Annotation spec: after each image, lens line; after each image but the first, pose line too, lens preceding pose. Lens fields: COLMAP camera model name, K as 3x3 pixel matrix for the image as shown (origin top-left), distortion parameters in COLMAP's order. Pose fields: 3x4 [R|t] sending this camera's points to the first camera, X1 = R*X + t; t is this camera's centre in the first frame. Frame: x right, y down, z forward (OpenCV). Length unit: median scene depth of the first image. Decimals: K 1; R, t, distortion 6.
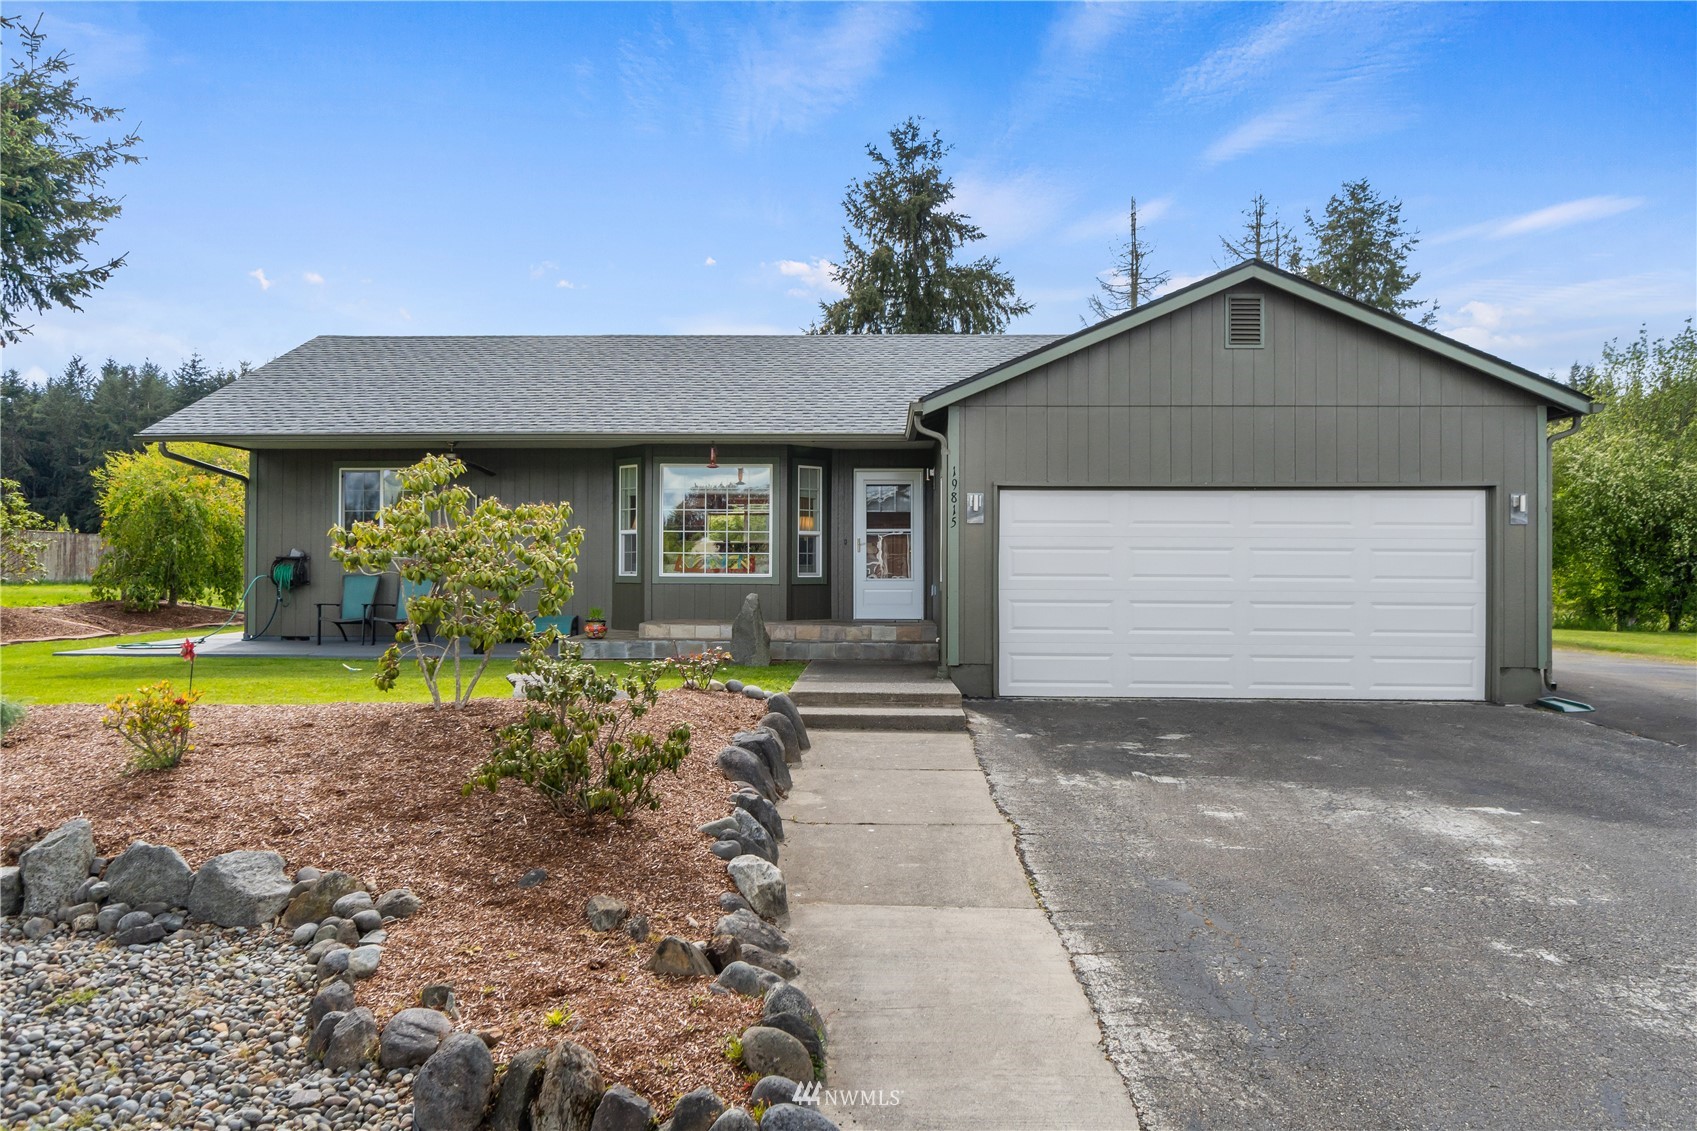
lens RADIAL K [[1299.3, 0, 846.5], [0, 1299.3, 540.0], [0, 0, 1]] dist [-0.001993, -0.002976]
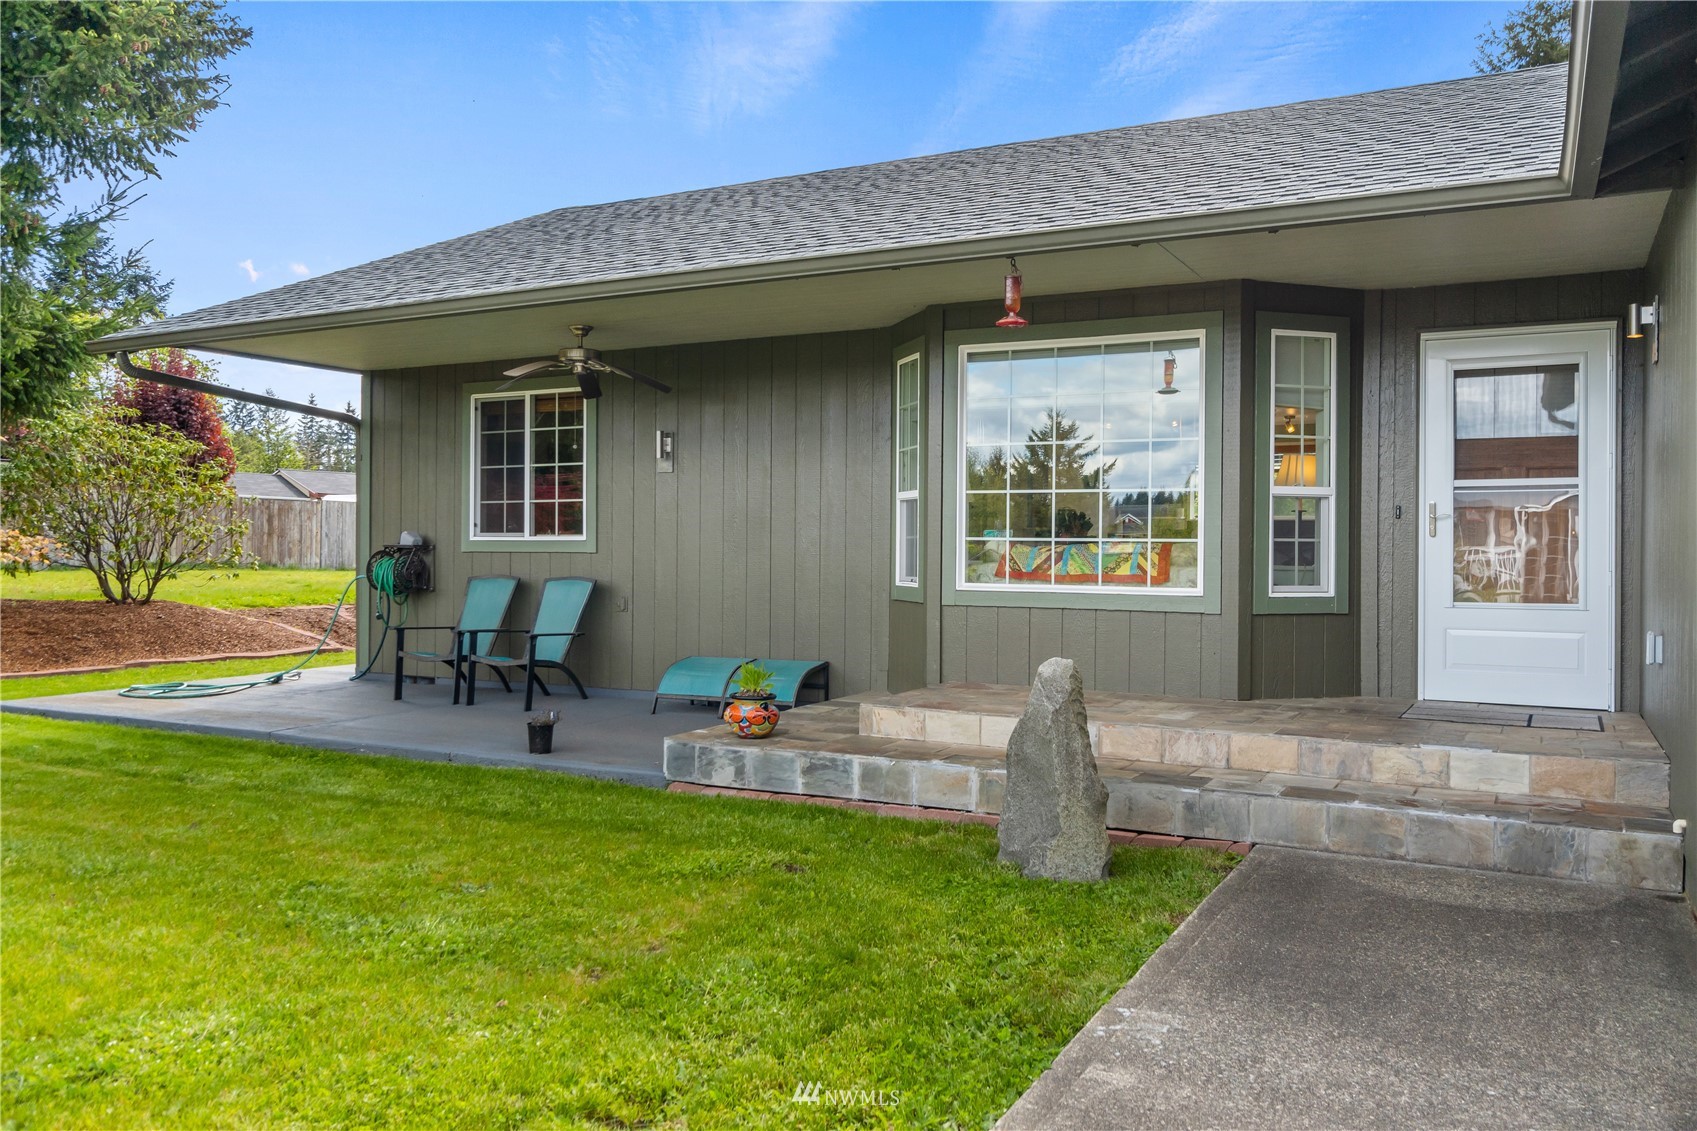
lens RADIAL K [[1299.3, 0, 846.5], [0, 1299.3, 540.0], [0, 0, 1]] dist [-0.001993, -0.002976]
pose [[0.894840, 0.000813, -0.446386, 0.027204], [0.005759, 0.999894, 0.013365, 0.003758], [0.446349, -0.014530, 0.894741, 0.559846]]
